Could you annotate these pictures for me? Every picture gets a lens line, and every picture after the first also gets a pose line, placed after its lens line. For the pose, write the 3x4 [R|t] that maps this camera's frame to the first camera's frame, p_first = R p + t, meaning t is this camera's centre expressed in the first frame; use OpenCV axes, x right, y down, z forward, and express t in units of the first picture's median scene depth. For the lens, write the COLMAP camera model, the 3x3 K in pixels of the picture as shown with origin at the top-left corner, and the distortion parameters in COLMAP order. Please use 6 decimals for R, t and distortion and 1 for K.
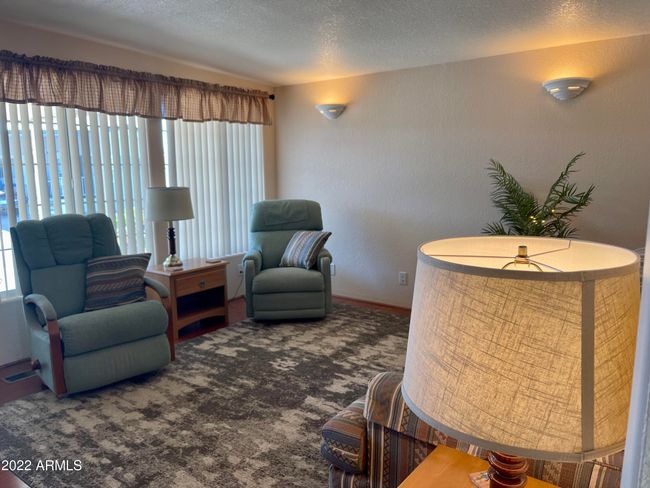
lens RADIAL K [[491.8, 0, 325.0], [0, 491.8, 244.0], [0, 0, 1]] dist [0.068645, -0.093077]
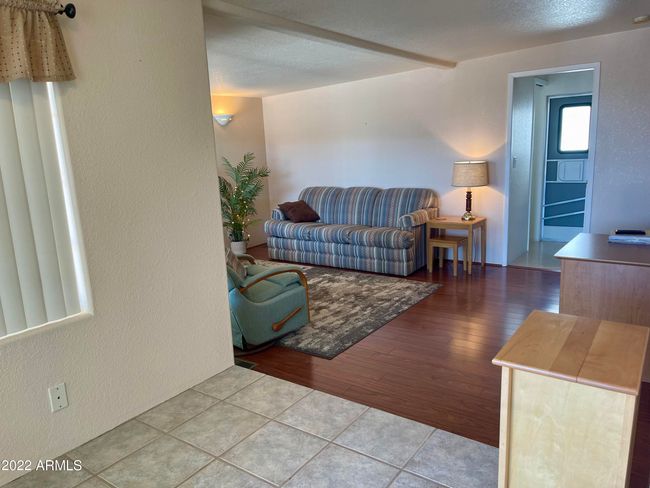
lens RADIAL K [[491.8, 0, 325.0], [0, 491.8, 244.0], [0, 0, 1]] dist [0.068645, -0.093077]
pose [[-0.010917, -0.188528, 0.982007, -2.002813], [0.207512, 0.960259, 0.186659, -0.176586], [-0.978172, 0.205816, 0.028639, 0.932617]]
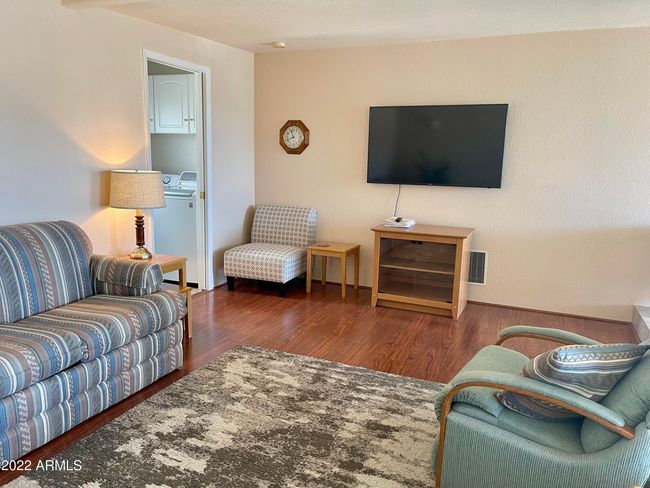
lens RADIAL K [[491.8, 0, 325.0], [0, 491.8, 244.0], [0, 0, 1]] dist [0.068645, -0.093077]
pose [[-0.970596, 0.017907, -0.240046, -0.043852], [-0.063469, 0.942901, 0.326969, -0.283459], [0.232195, 0.332591, -0.914040, 1.772247]]
